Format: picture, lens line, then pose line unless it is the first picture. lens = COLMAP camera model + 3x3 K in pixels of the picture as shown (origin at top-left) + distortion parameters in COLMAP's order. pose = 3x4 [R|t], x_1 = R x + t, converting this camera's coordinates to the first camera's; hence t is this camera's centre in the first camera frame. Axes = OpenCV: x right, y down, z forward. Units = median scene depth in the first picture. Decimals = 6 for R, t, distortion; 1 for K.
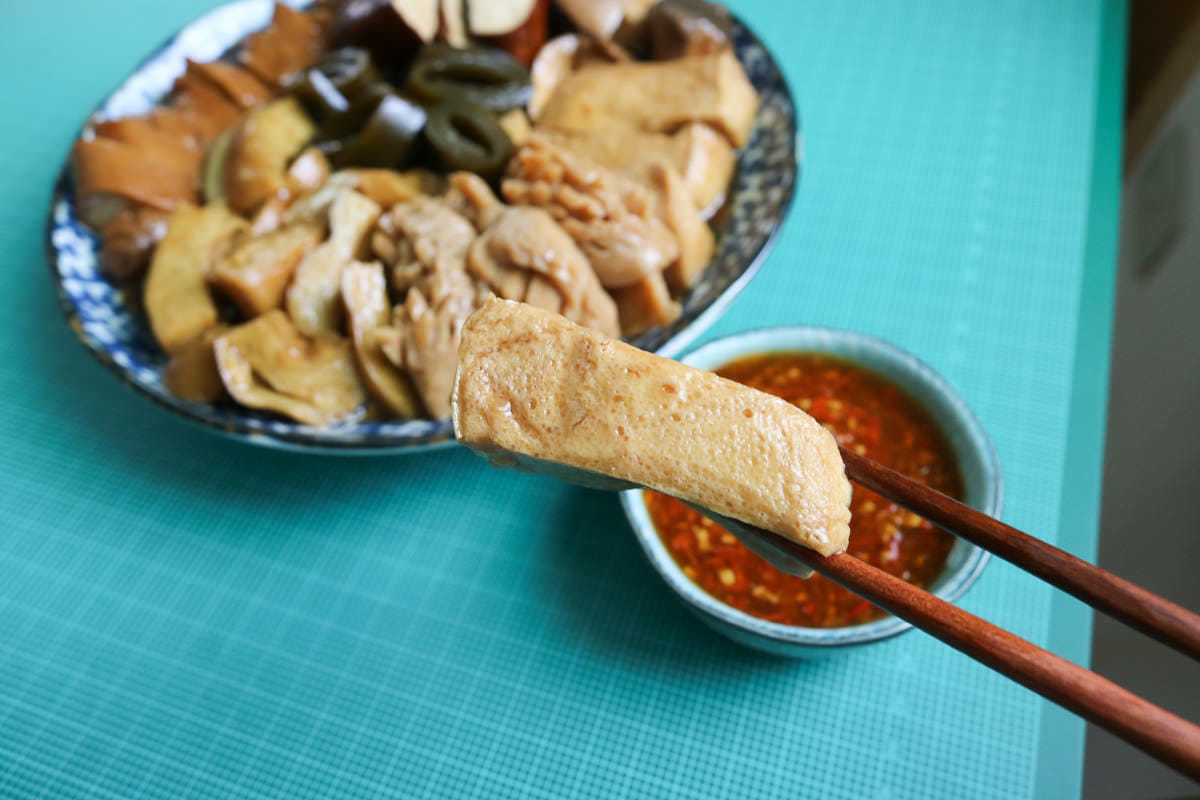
lens RADIAL K [[1003.4, 0, 591.5], [0, 1003.4, 413.4], [0, 0, 1]] dist [-0.011284, 0.026389]
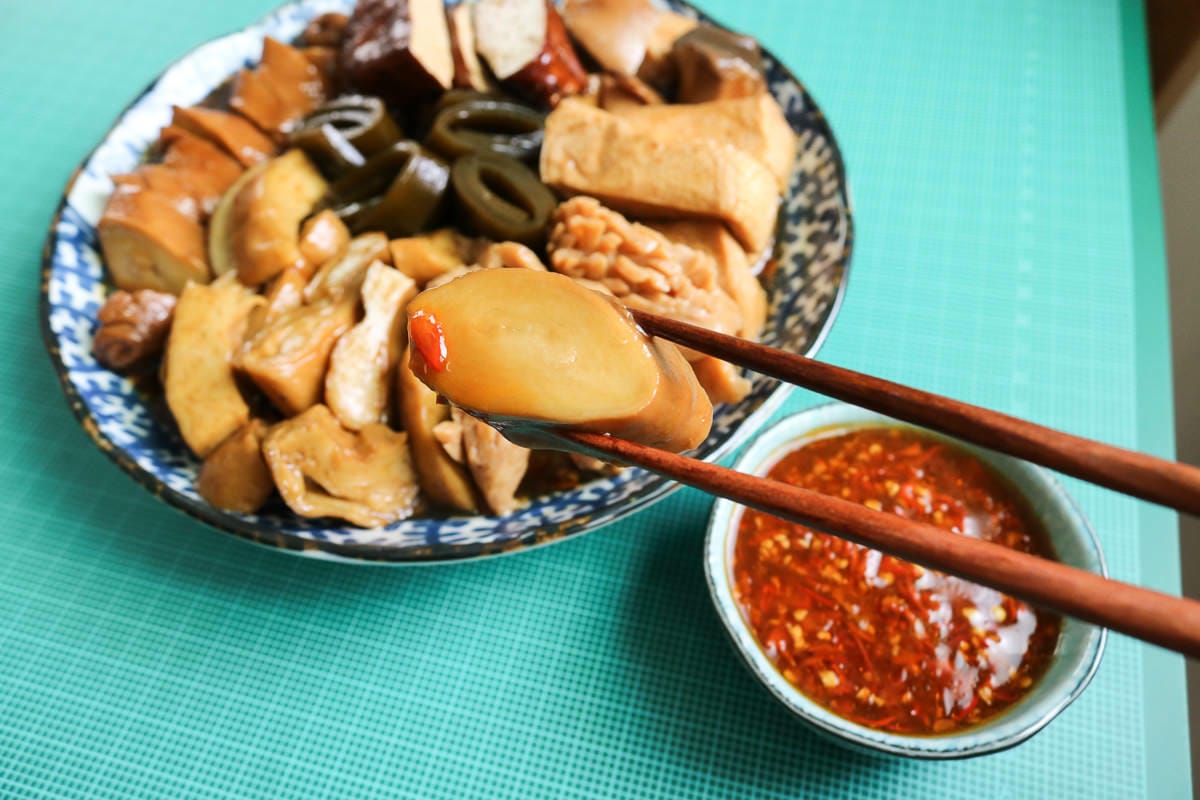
lens RADIAL K [[1003.4, 0, 581.9], [0, 1003.4, 413.5], [0, 0, 1]] dist [-0.011284, 0.026389]
pose [[0.996630, -0.045573, 0.068198, -0.128813], [0.042539, 0.998068, 0.045292, -0.120114], [-0.070130, -0.042239, 0.996643, 0.062143]]
